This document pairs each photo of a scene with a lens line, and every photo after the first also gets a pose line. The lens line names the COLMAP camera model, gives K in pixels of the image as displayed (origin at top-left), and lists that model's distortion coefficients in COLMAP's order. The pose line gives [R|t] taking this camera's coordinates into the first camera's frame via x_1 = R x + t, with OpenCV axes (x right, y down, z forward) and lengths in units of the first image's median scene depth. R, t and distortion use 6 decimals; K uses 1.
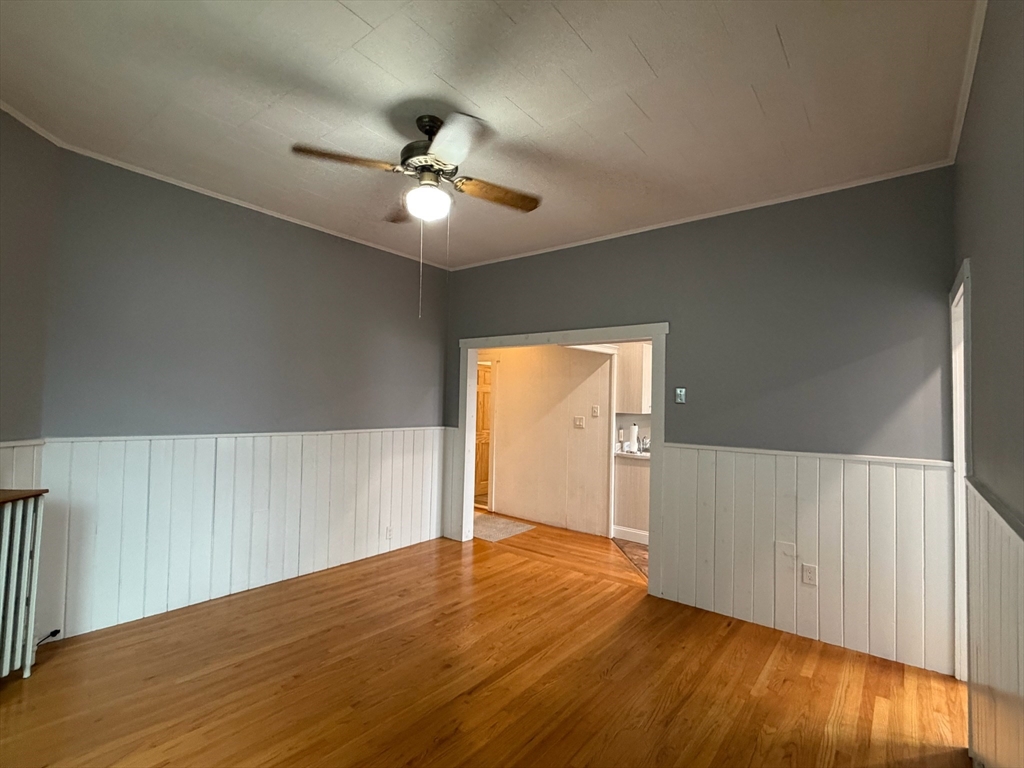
lens RADIAL K [[481.3, 0, 511.7], [0, 481.3, 383.7], [0, 0, 1]] dist [-0.003573, -0.000129]
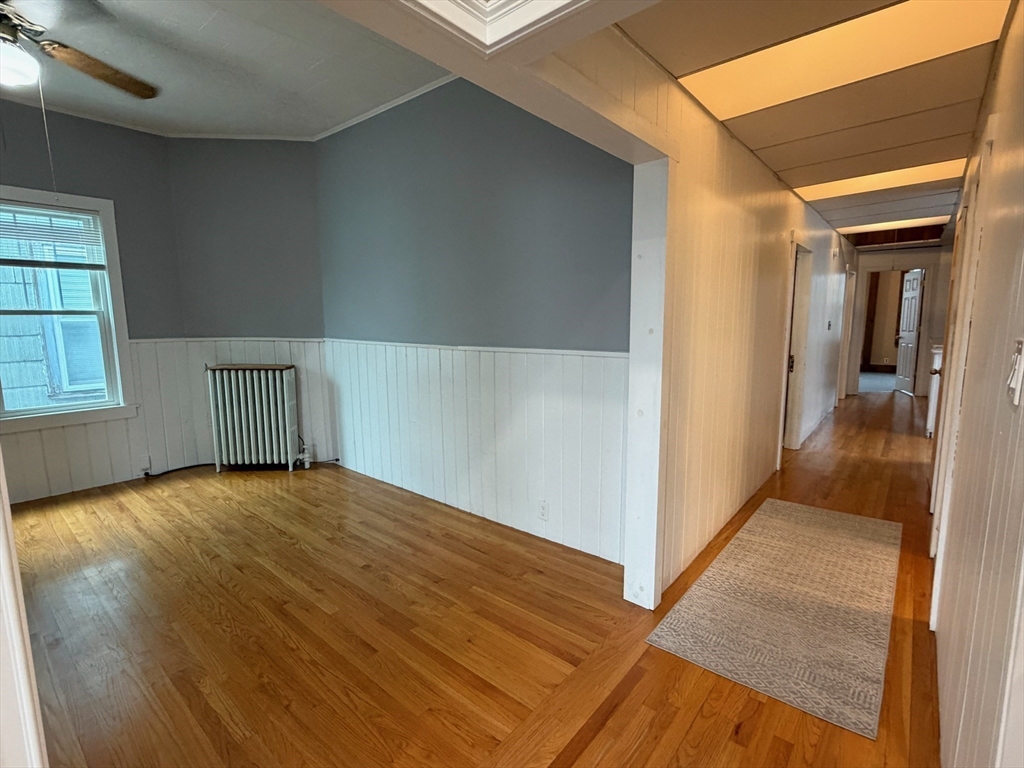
lens RADIAL K [[481.3, 0, 512.2], [0, 481.3, 385.1], [0, 0, 1]] dist [-0.003573, -0.000129]
pose [[-0.012602, 0.106144, -0.994271, 0.469630], [0.034744, 0.993796, 0.105653, 0.091428], [0.999317, -0.033213, -0.016212, 1.231301]]
